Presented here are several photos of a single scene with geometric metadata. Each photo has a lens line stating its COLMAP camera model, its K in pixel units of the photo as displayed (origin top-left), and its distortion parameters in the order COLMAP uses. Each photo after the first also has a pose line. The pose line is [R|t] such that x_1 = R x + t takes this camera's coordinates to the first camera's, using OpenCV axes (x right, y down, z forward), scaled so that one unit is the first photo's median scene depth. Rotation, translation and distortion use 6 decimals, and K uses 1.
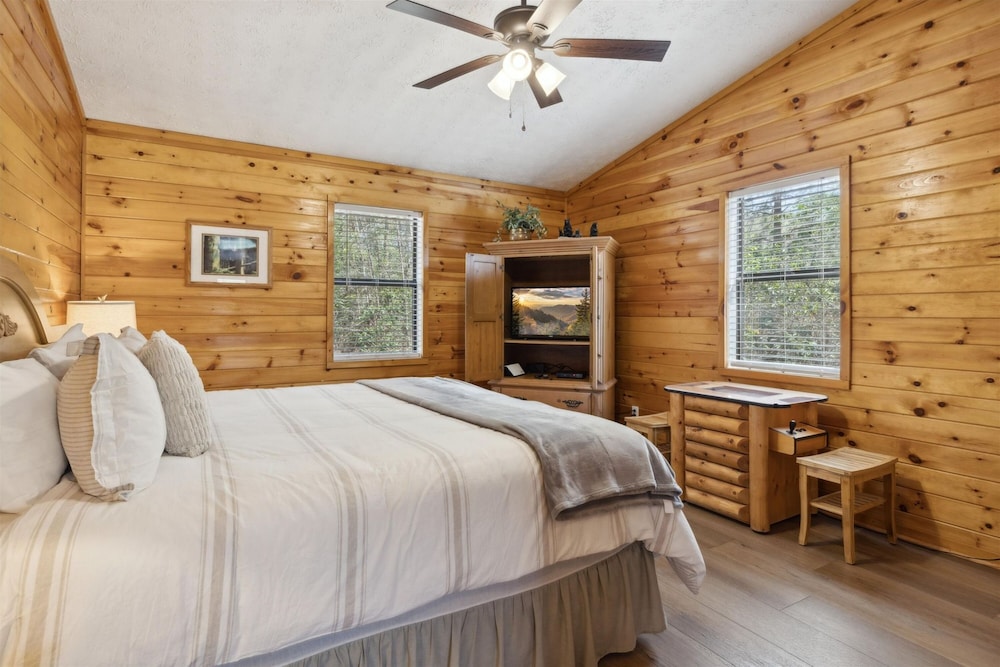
lens RADIAL K [[525.3, 0, 495.5], [0, 525.3, 315.4], [0, 0, 1]] dist [-0.005100, 0.001124]
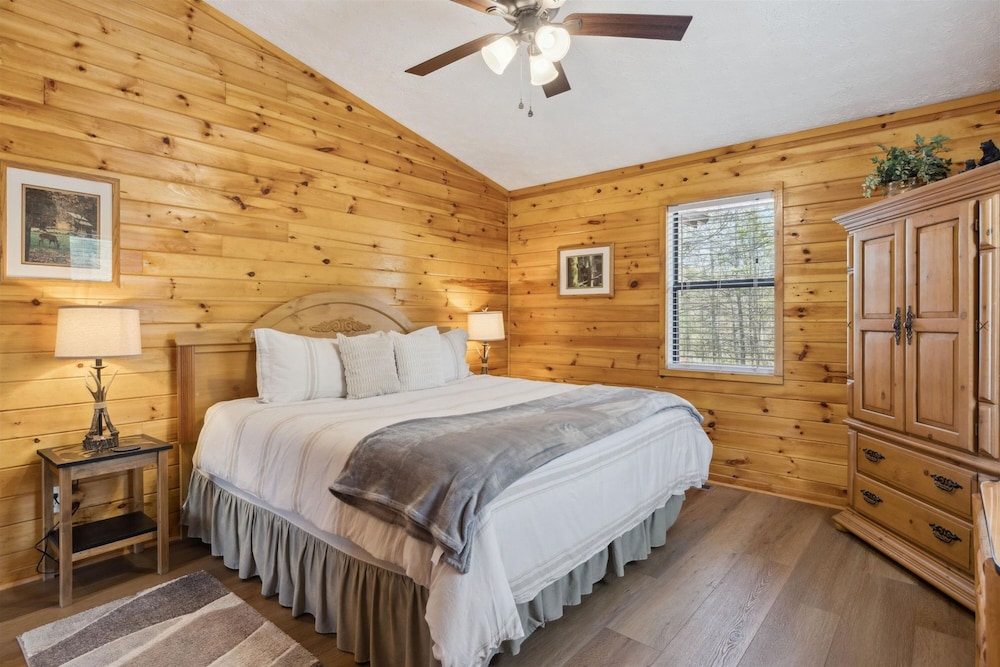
lens RADIAL K [[525.3, 0, 498.5], [0, 525.3, 325.1], [0, 0, 1]] dist [-0.005100, 0.001124]
pose [[0.311888, 0.006546, -0.950096, 0.563823], [-0.003759, 0.999977, 0.005655, 0.002276], [0.950112, 0.001808, 0.311905, 0.426248]]
